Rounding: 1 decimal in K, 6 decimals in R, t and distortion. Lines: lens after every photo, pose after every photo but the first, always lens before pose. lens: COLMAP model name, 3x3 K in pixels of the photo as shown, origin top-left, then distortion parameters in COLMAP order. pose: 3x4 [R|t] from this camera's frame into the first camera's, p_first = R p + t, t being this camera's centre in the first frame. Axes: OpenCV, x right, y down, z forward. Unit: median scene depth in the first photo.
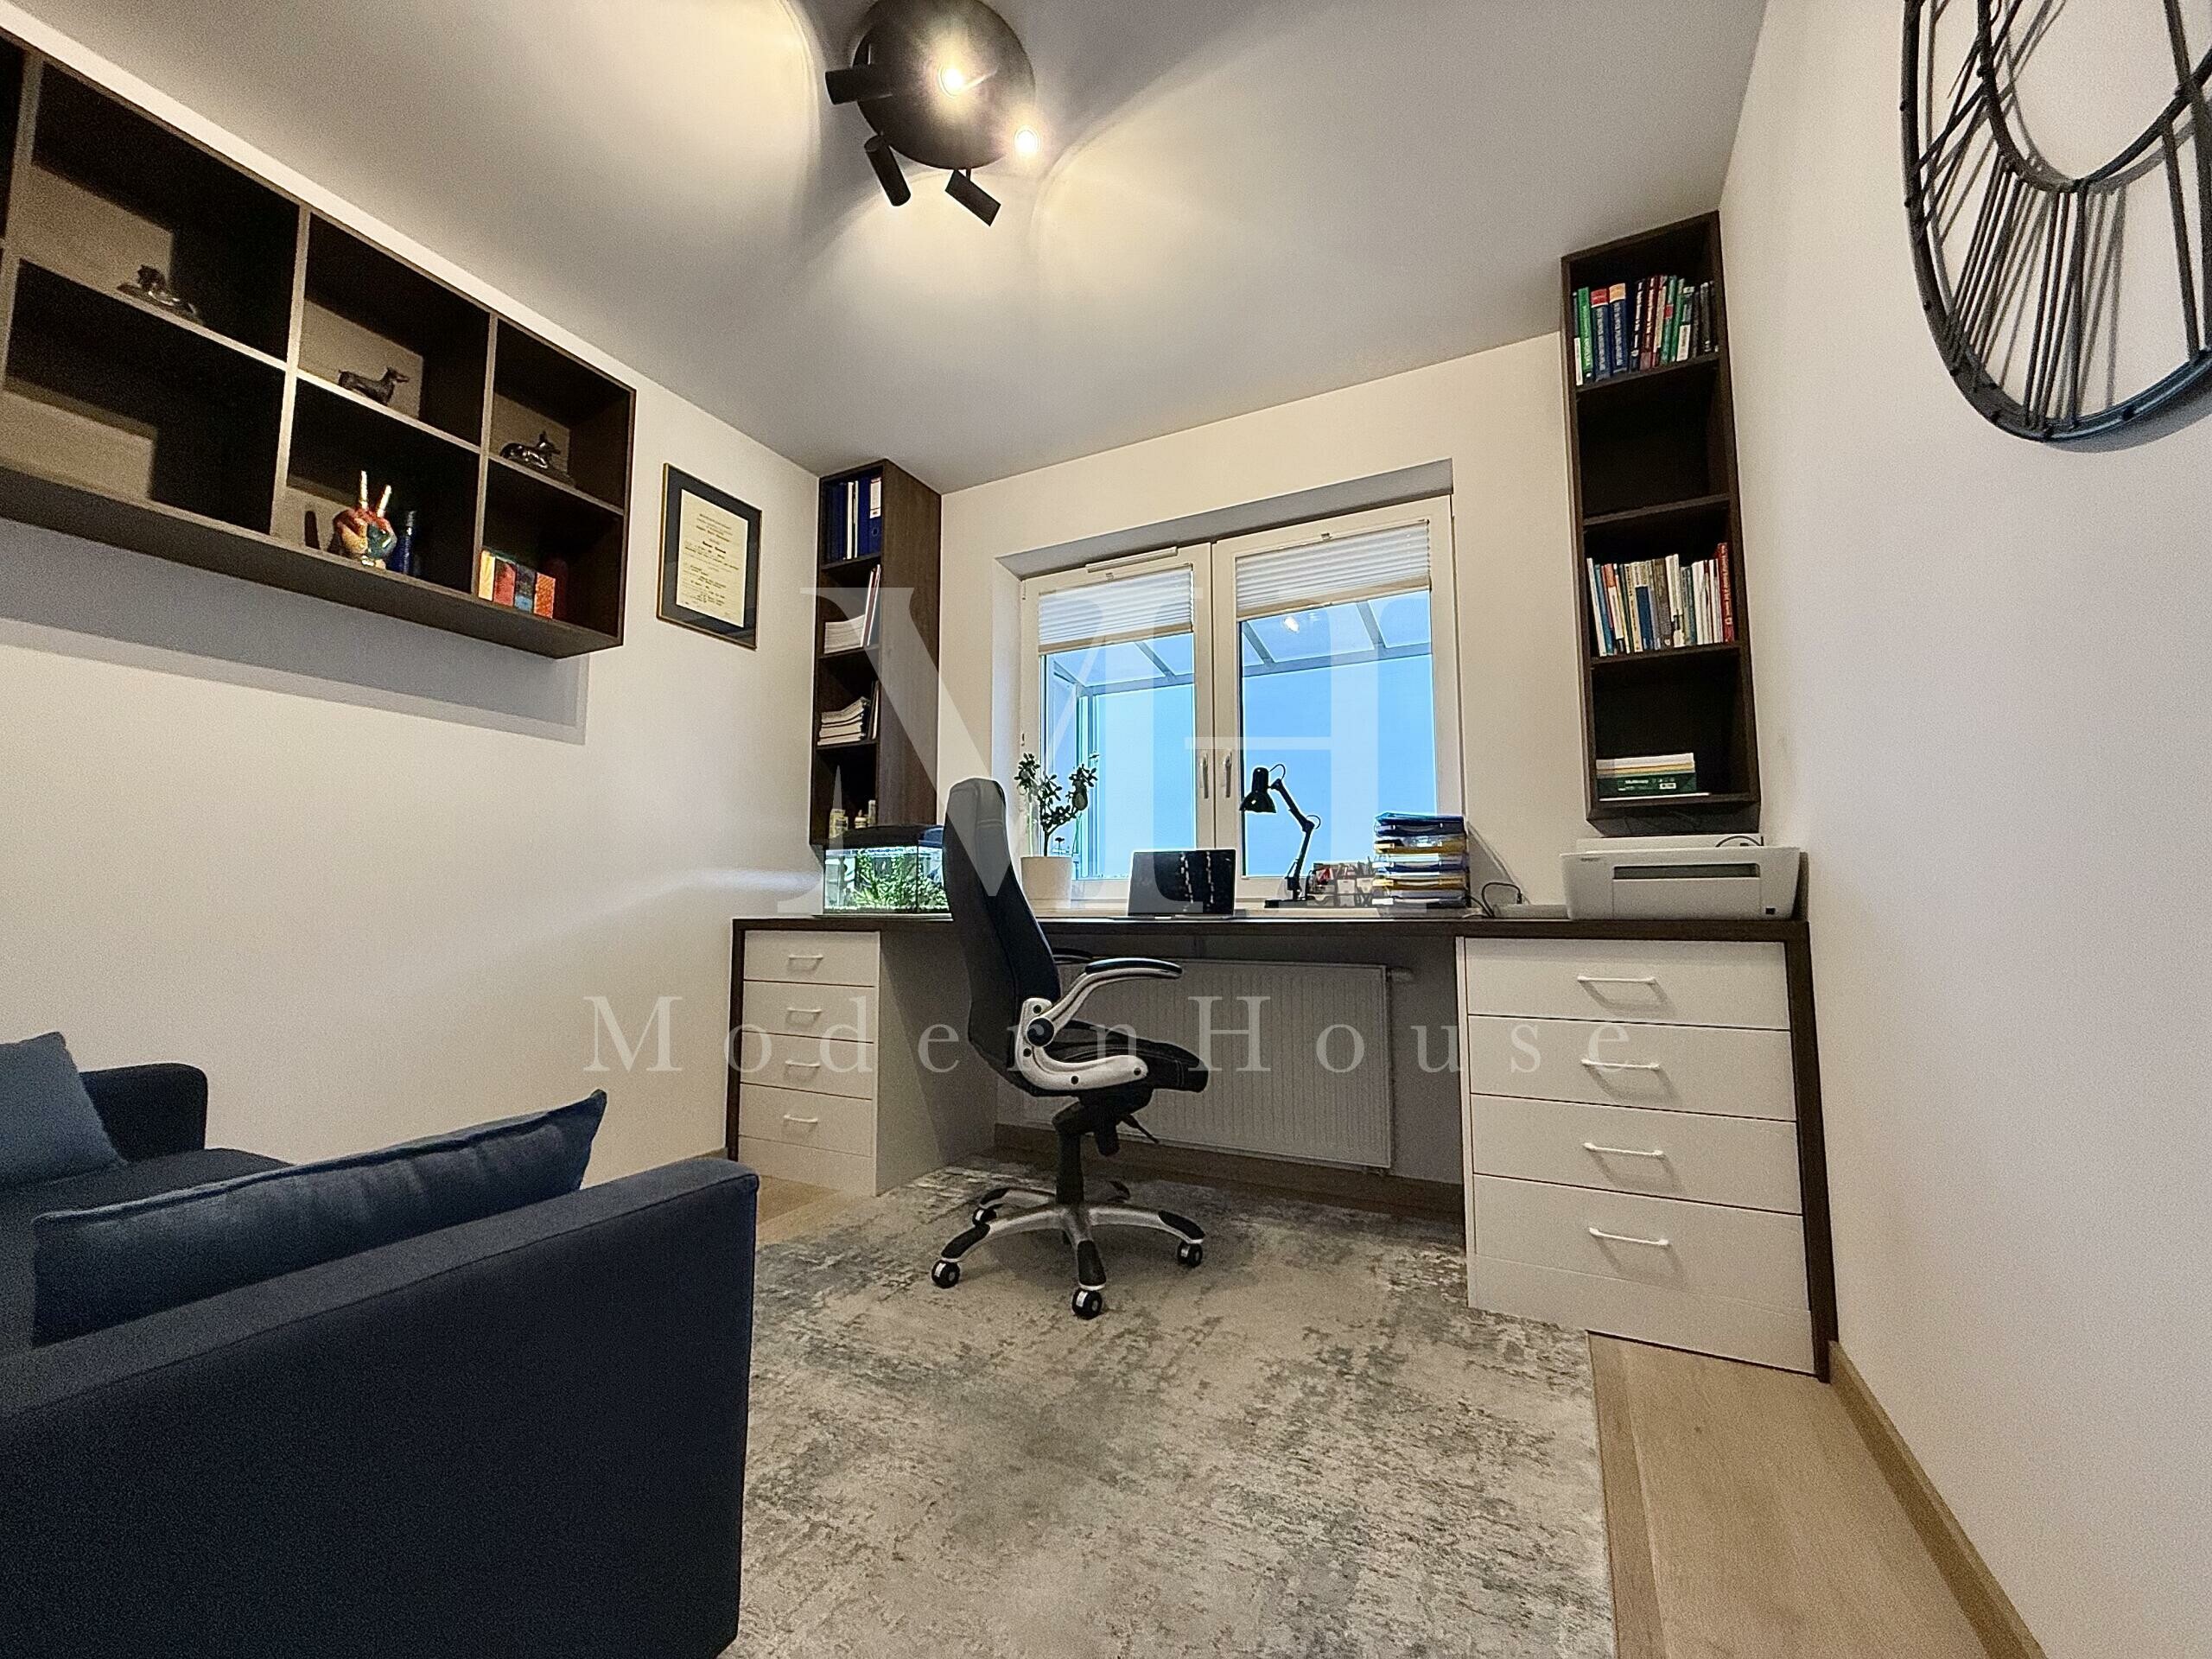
lens RADIAL K [[878.1, 0, 1098.8], [0, 878.1, 828.8], [0, 0, 1]] dist [0.000660, -0.000716]
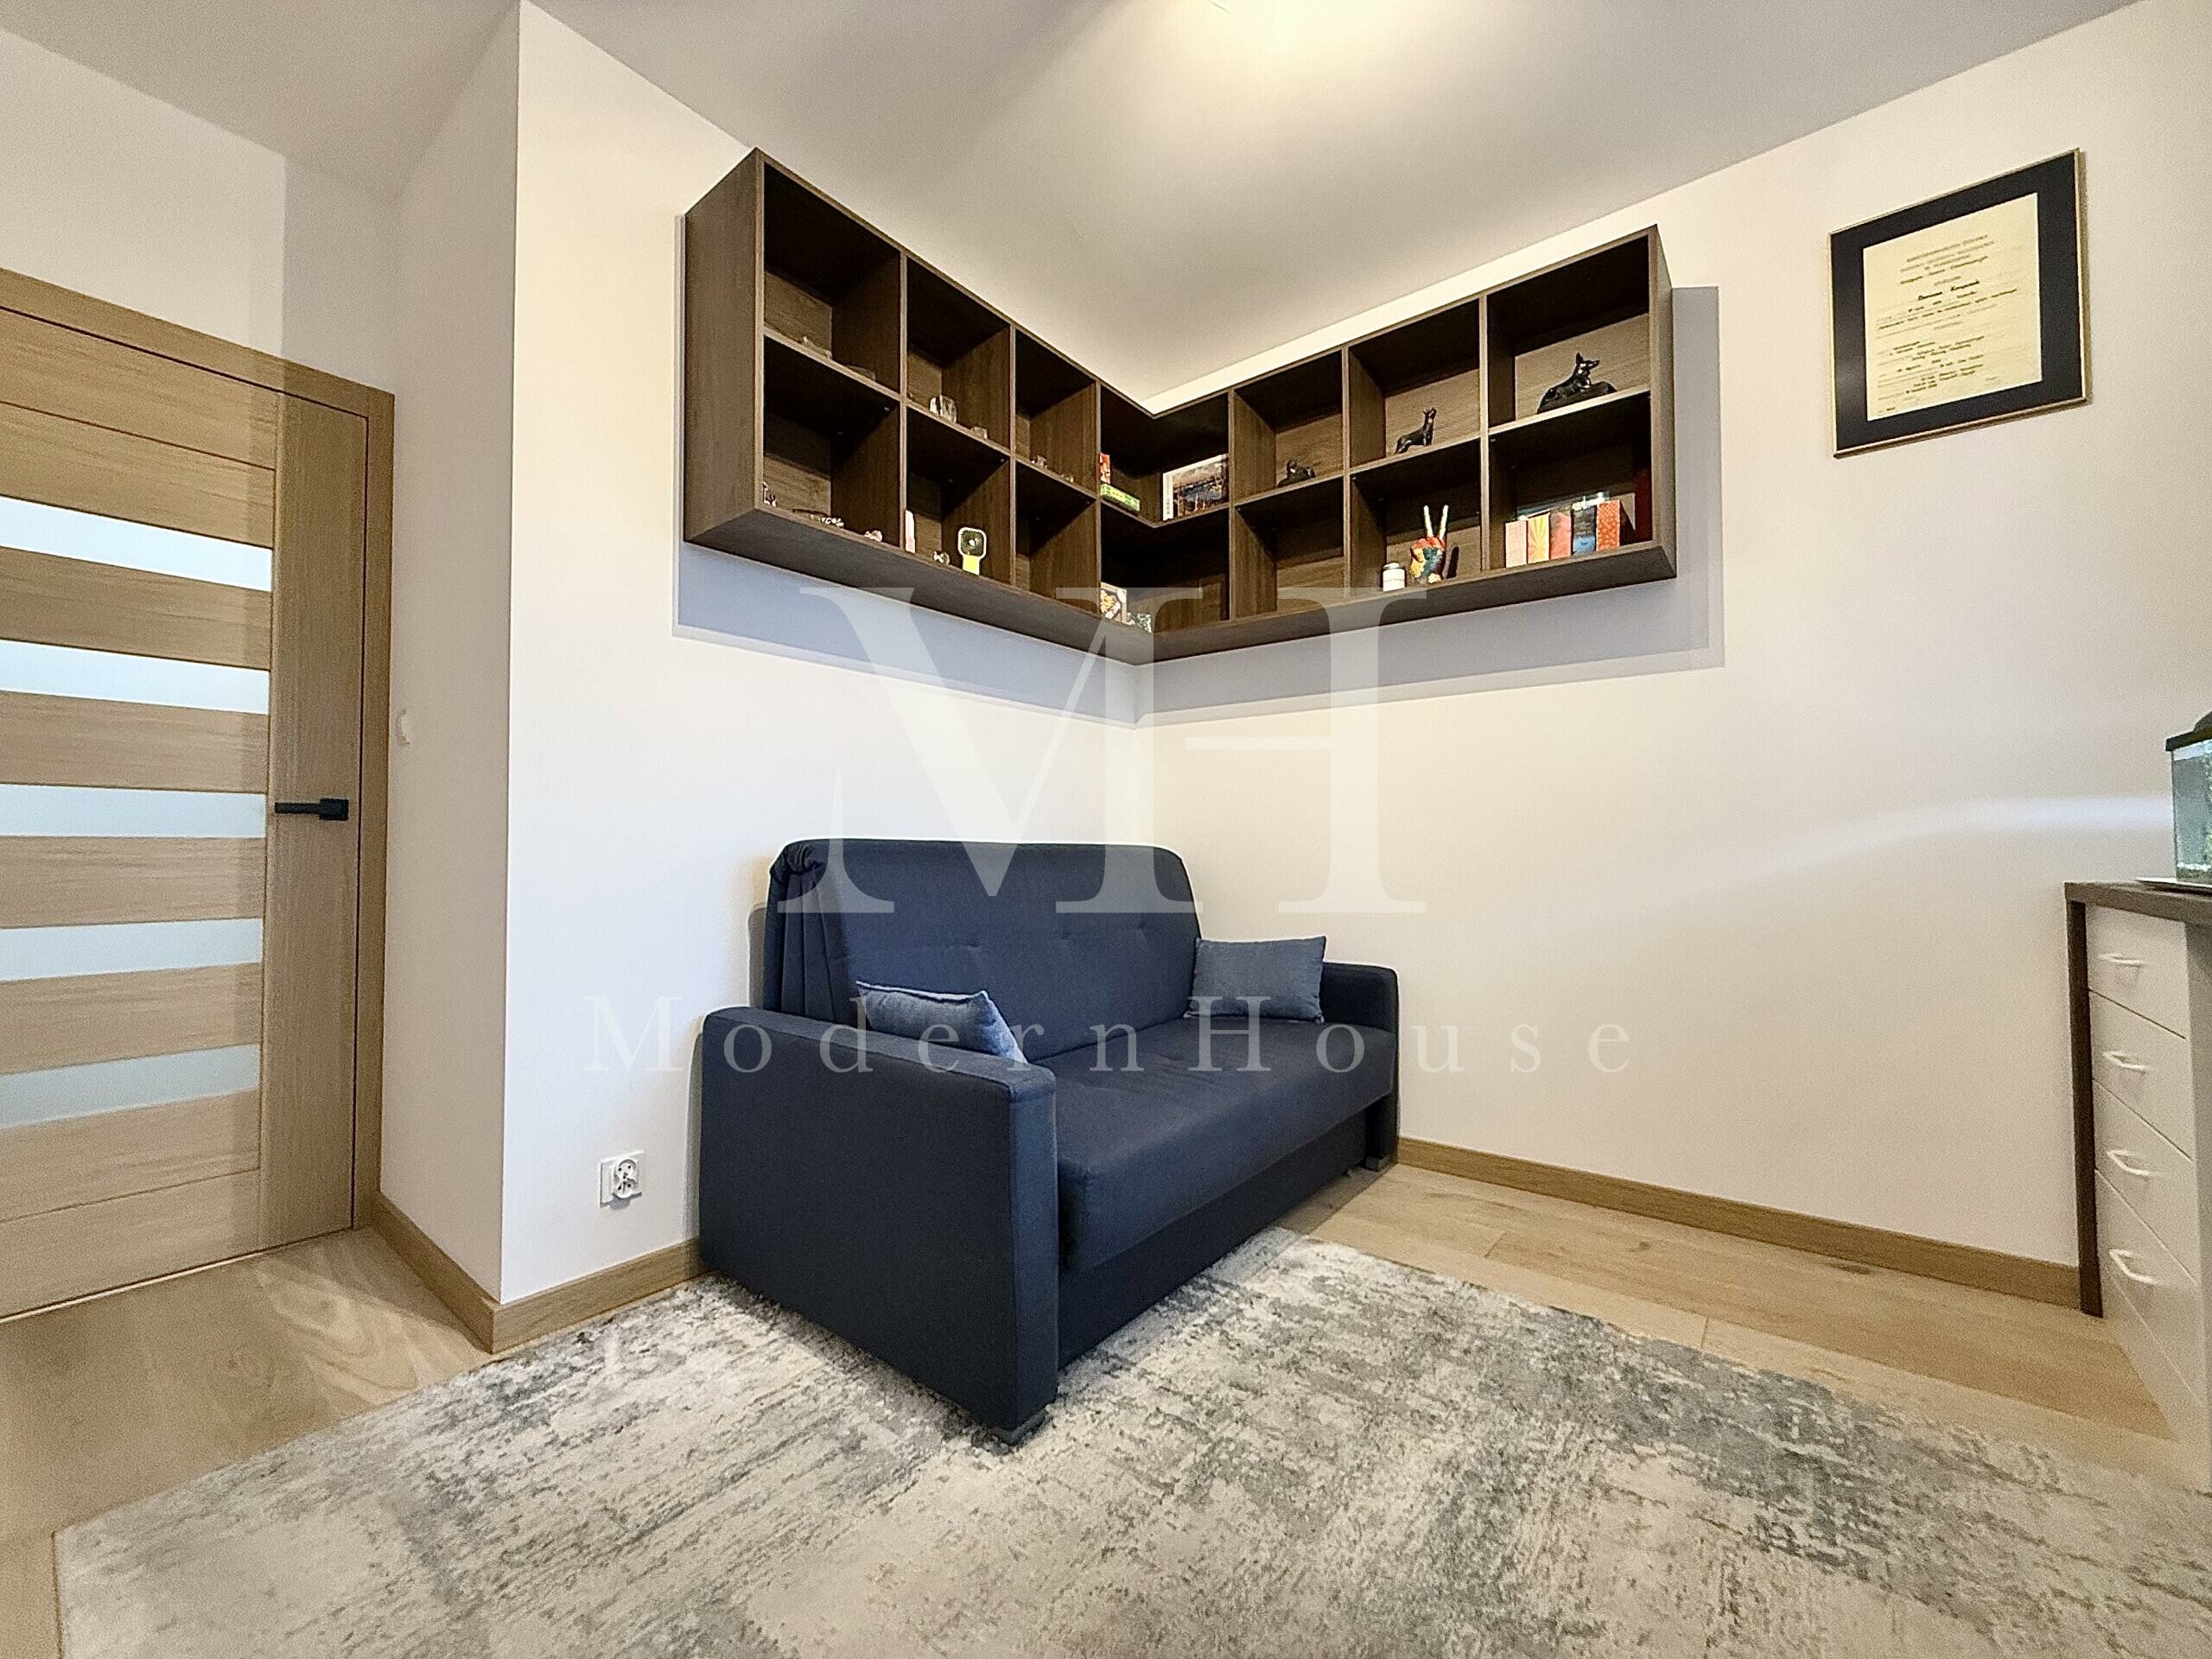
lens RADIAL K [[878.1, 0, 1097.2], [0, 878.1, 832.3], [0, 0, 1]] dist [0.000660, -0.000716]
pose [[-0.199235, -0.019069, -0.979766, 0.398336], [0.093722, 0.994857, -0.038421, 0.042790], [0.975460, -0.099481, -0.196423, 0.681204]]
